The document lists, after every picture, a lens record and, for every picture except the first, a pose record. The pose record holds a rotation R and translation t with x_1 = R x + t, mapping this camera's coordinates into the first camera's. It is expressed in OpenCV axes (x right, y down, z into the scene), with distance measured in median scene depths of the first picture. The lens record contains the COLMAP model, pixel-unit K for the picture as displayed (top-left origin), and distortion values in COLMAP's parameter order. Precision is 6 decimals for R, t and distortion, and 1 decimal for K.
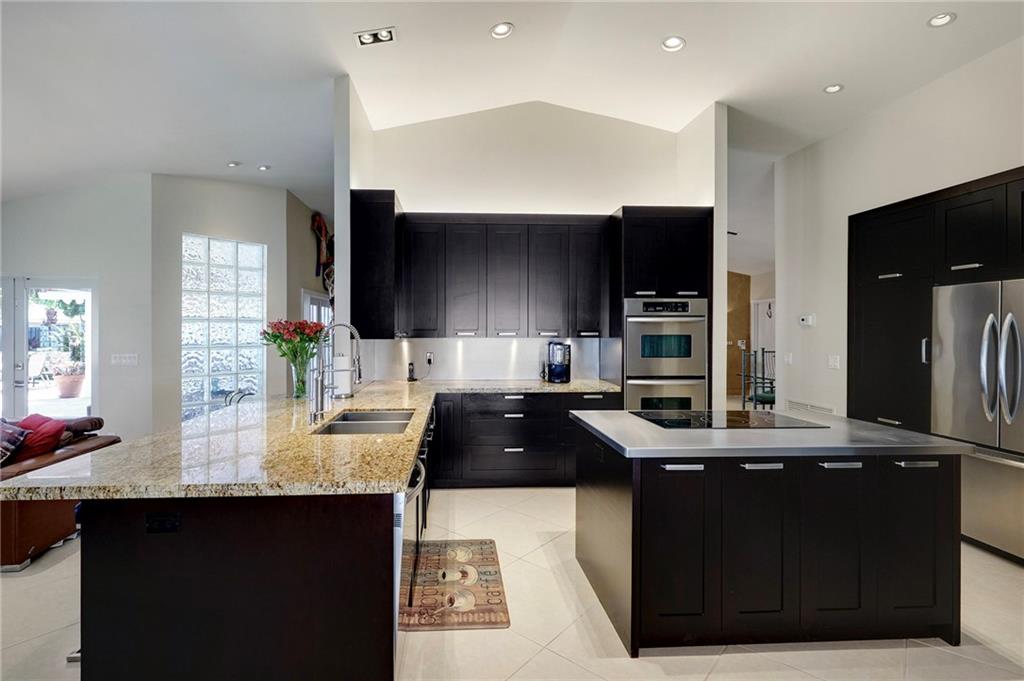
lens RADIAL K [[482.3, 0, 482.4], [0, 482.3, 330.1], [0, 0, 1]] dist [0.000608, 0.000348]
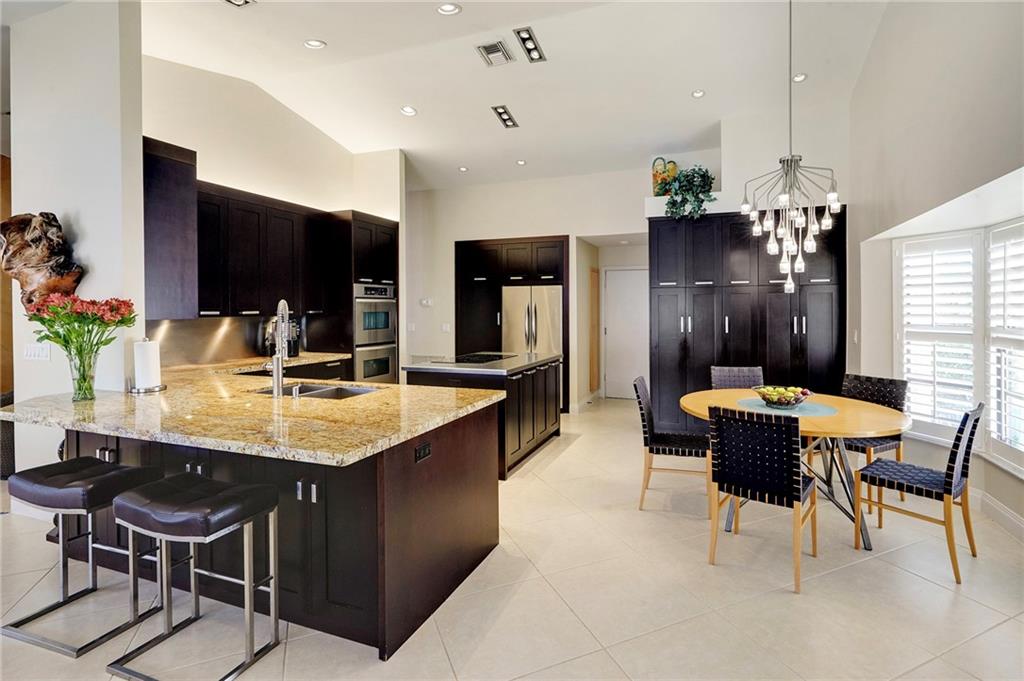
lens RADIAL K [[483.4, 0, 527.8], [0, 483.4, 310.3], [0, 0, 1]] dist [0.001900, 0.000051]
pose [[0.414538, -0.004855, 0.910019, -0.664786], [0.002981, 0.999988, 0.003977, 0.000707], [-0.910027, 0.001065, 0.414547, 0.064552]]
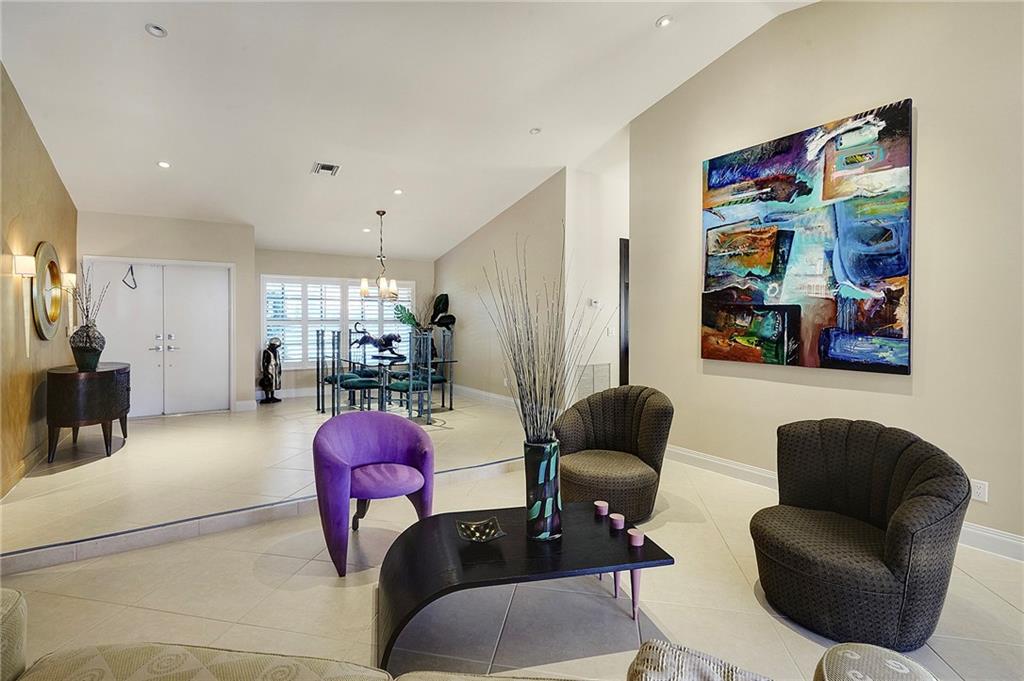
lens RADIAL K [[490.5, 0, 499.0], [0, 490.5, 322.9], [0, 0, 1]] dist [-0.001097, -0.000438]
pose [[-0.486586, -0.006516, 0.873608, -0.417628], [-0.002142, 0.999978, 0.006265, 0.032224], [-0.873630, 0.001177, -0.486589, 2.082860]]
